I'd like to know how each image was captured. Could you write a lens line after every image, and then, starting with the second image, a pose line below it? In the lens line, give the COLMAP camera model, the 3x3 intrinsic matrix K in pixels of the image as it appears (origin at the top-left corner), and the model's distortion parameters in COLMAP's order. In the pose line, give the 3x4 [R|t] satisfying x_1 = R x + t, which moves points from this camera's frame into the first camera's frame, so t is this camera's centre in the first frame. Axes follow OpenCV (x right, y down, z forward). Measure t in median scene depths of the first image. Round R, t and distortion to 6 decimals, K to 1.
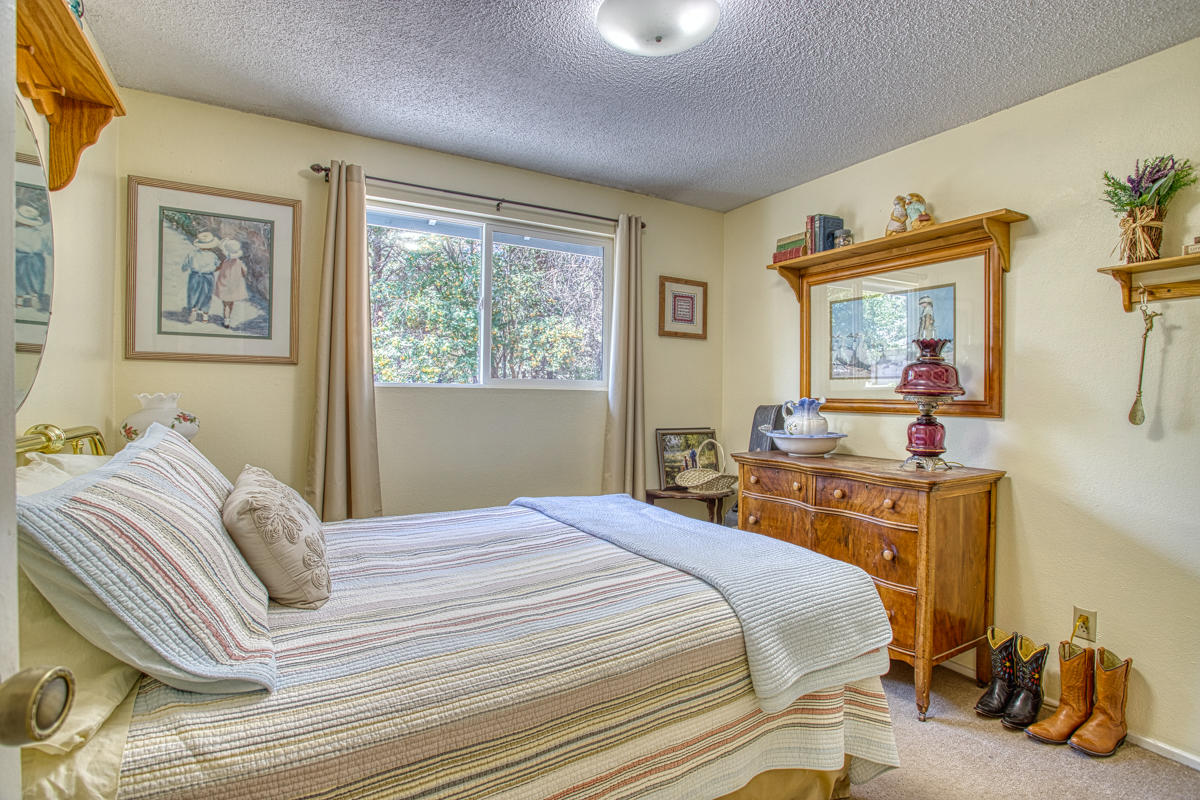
lens RADIAL K [[582.8, 0, 600.0], [0, 582.8, 400.0], [0, 0, 1]] dist [-0.075689, 0.034629]
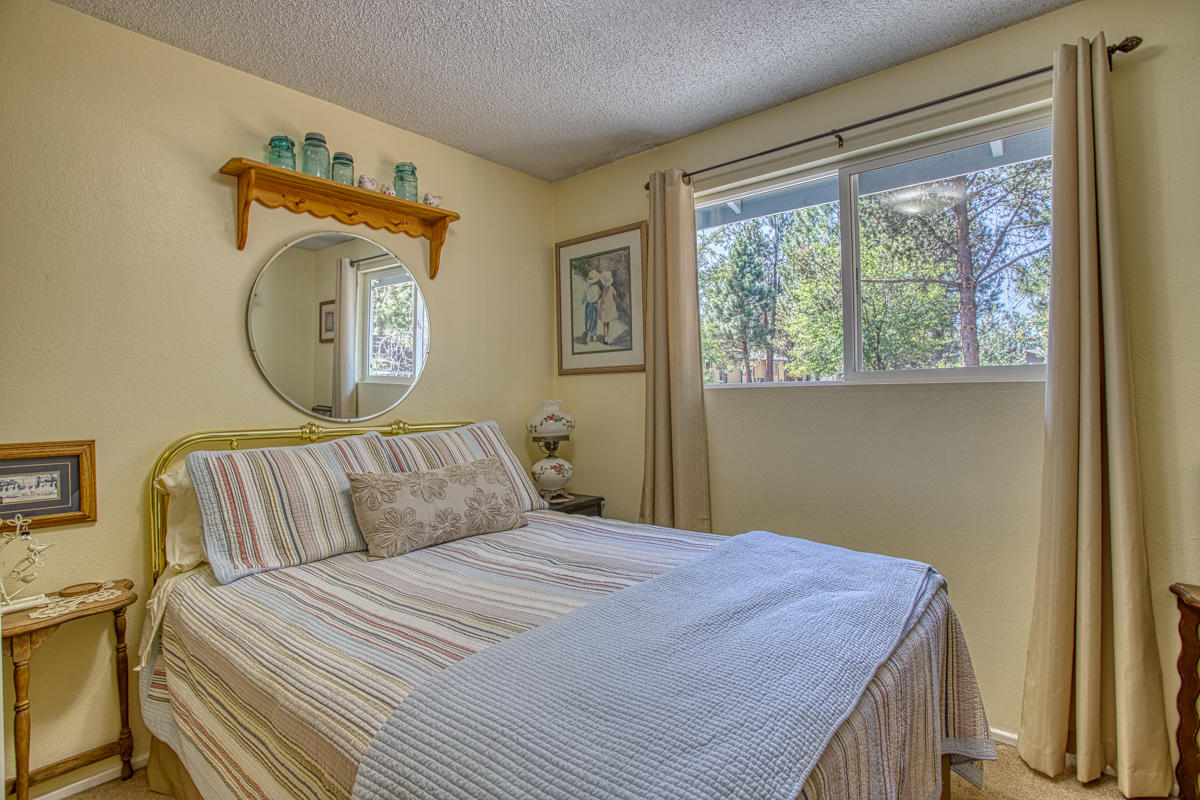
lens RADIAL K [[582.8, 0, 600.0], [0, 582.8, 400.0], [0, 0, 1]] dist [-0.075689, 0.034629]
pose [[0.333682, -0.015608, -0.942556, 0.519938], [0.008771, 0.999871, -0.013453, 0.008047], [0.942645, -0.003778, 0.333776, 0.588721]]
